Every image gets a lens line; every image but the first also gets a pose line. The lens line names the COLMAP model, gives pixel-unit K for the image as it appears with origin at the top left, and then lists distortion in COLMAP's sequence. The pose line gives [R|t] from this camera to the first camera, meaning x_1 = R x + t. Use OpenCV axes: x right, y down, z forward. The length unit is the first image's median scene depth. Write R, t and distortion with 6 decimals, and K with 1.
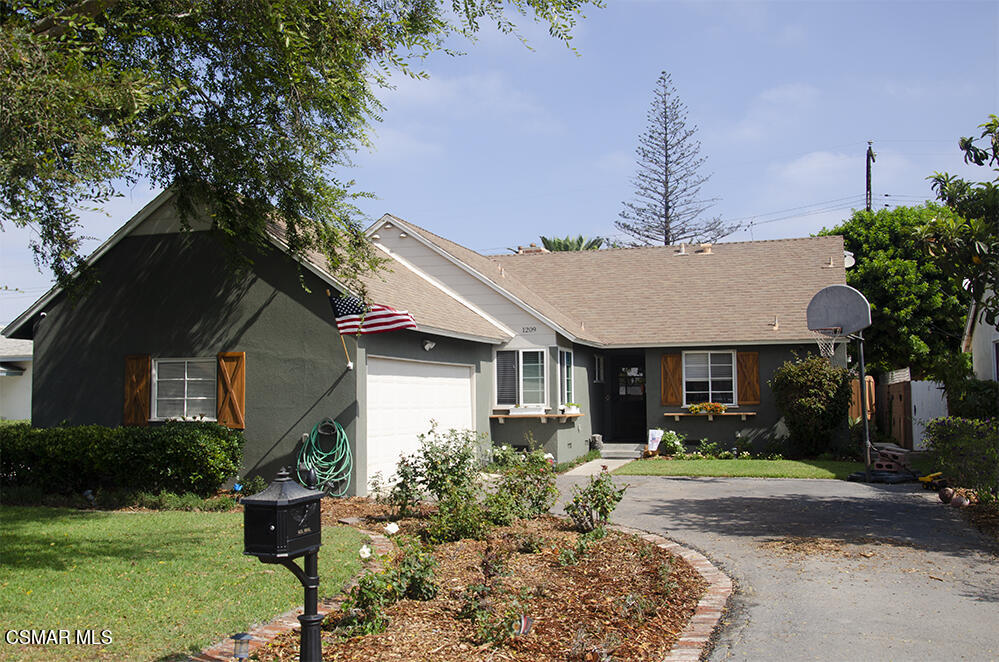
lens RADIAL K [[962.3, 0, 499.5], [0, 962.3, 331.0], [0, 0, 1]] dist [-0.064237, 0.192293]
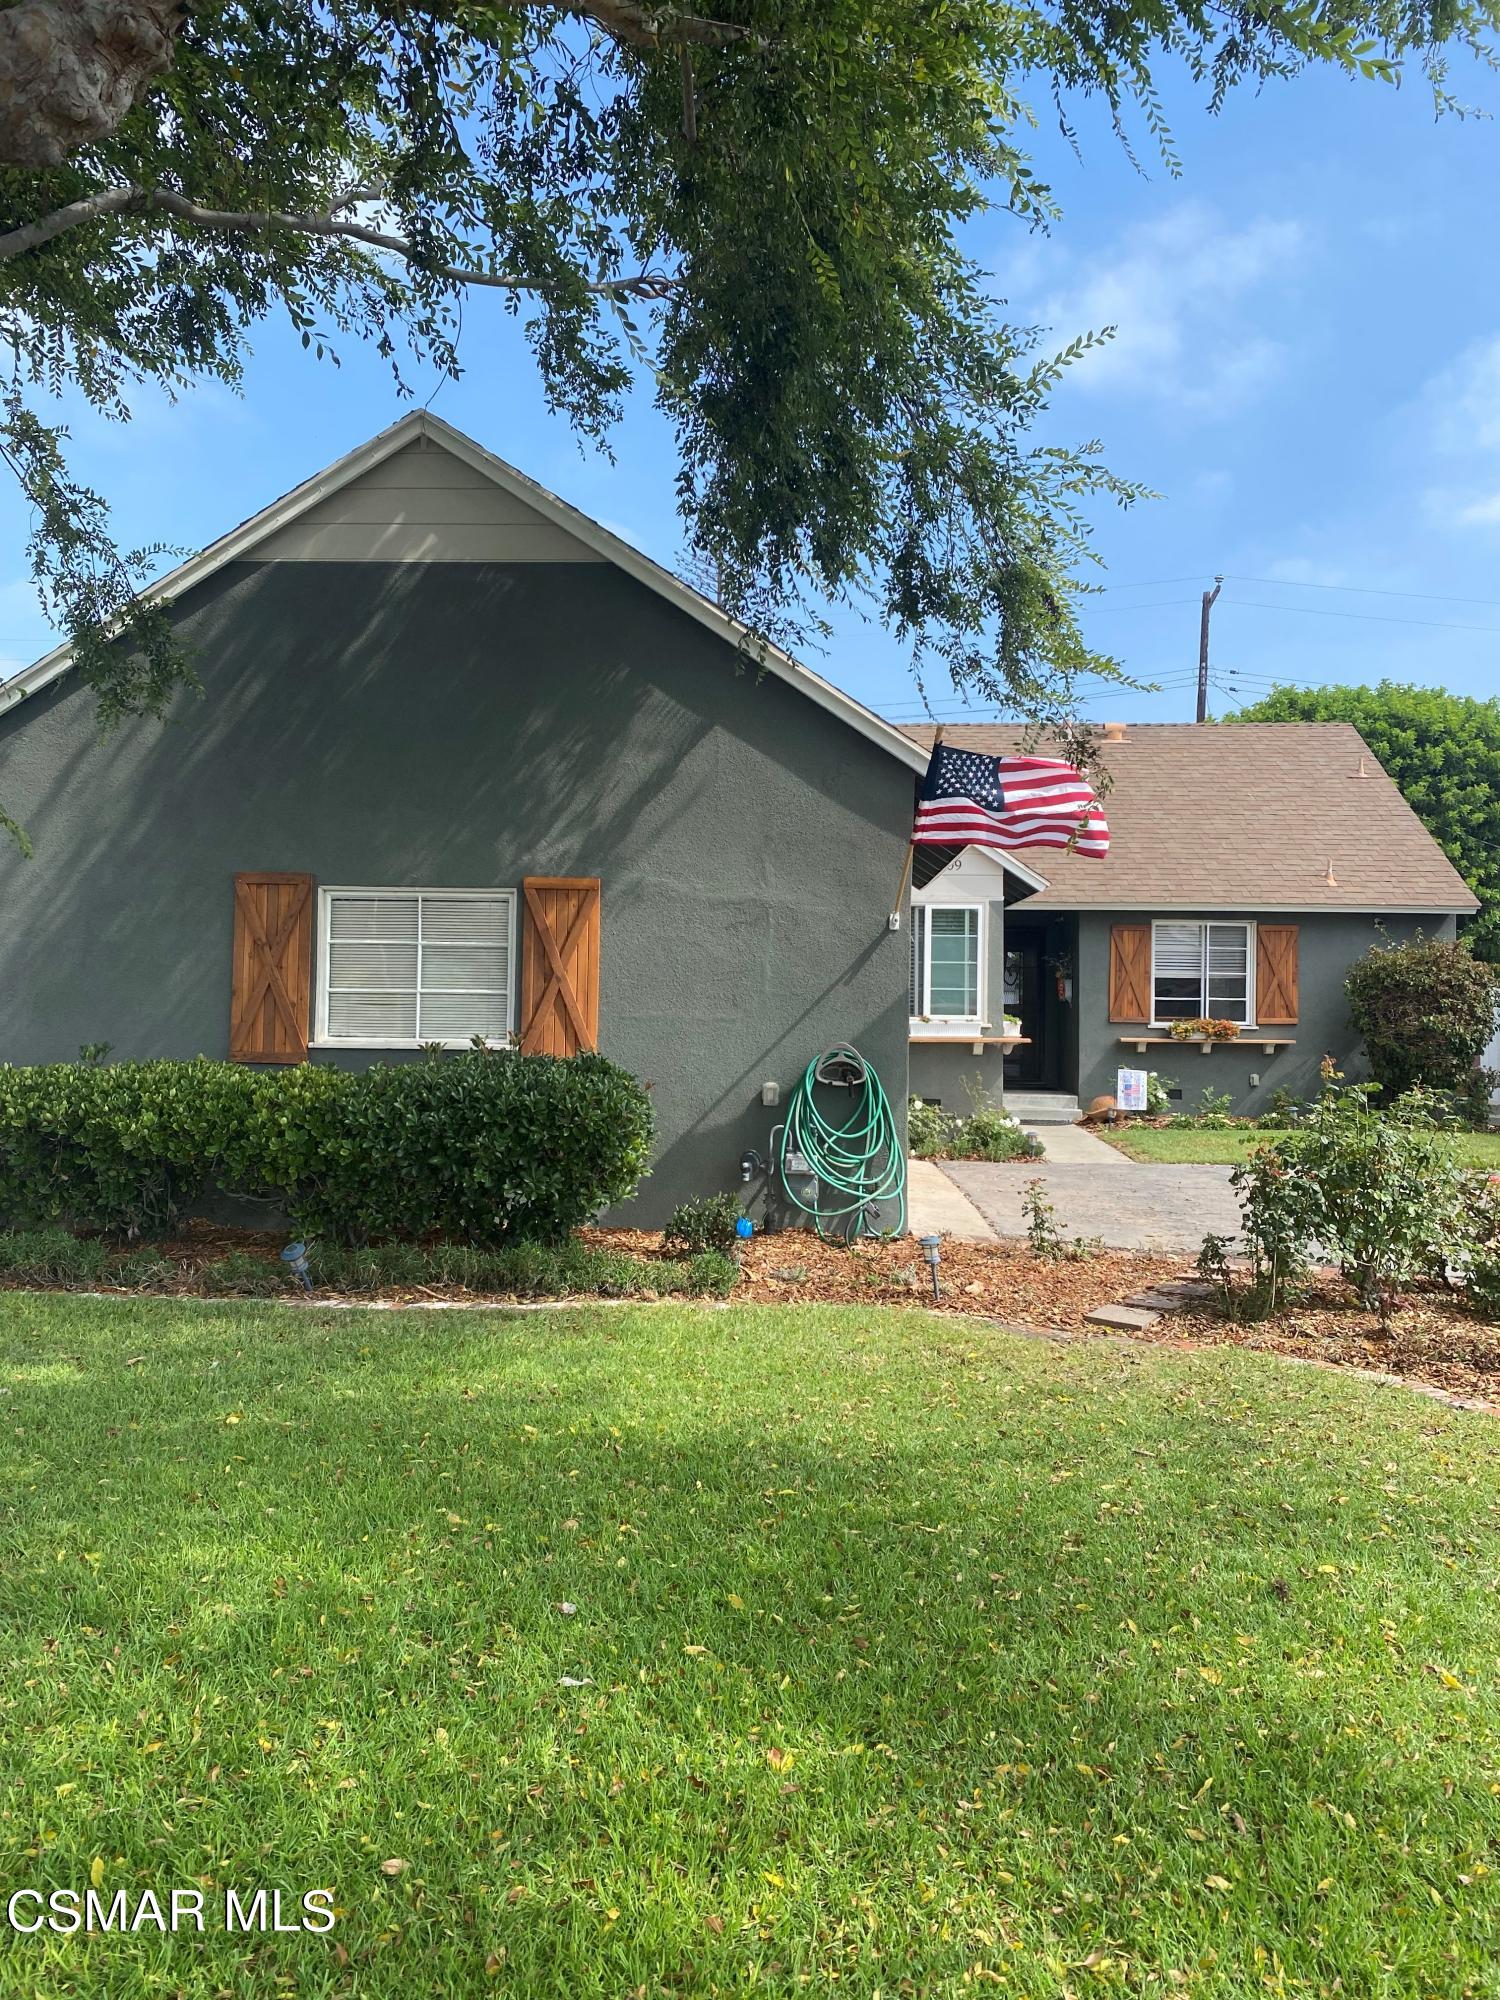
lens RADIAL K [[1554.0, 0, 750.0], [0, 1554.0, 1000.0], [0, 0, 1]] dist [0.076410, -0.133979]
pose [[0.960150, 0.020639, 0.278722, -0.264619], [-0.039871, 0.997184, 0.063510, 0.019618], [-0.276627, -0.072092, 0.958269, 0.245390]]
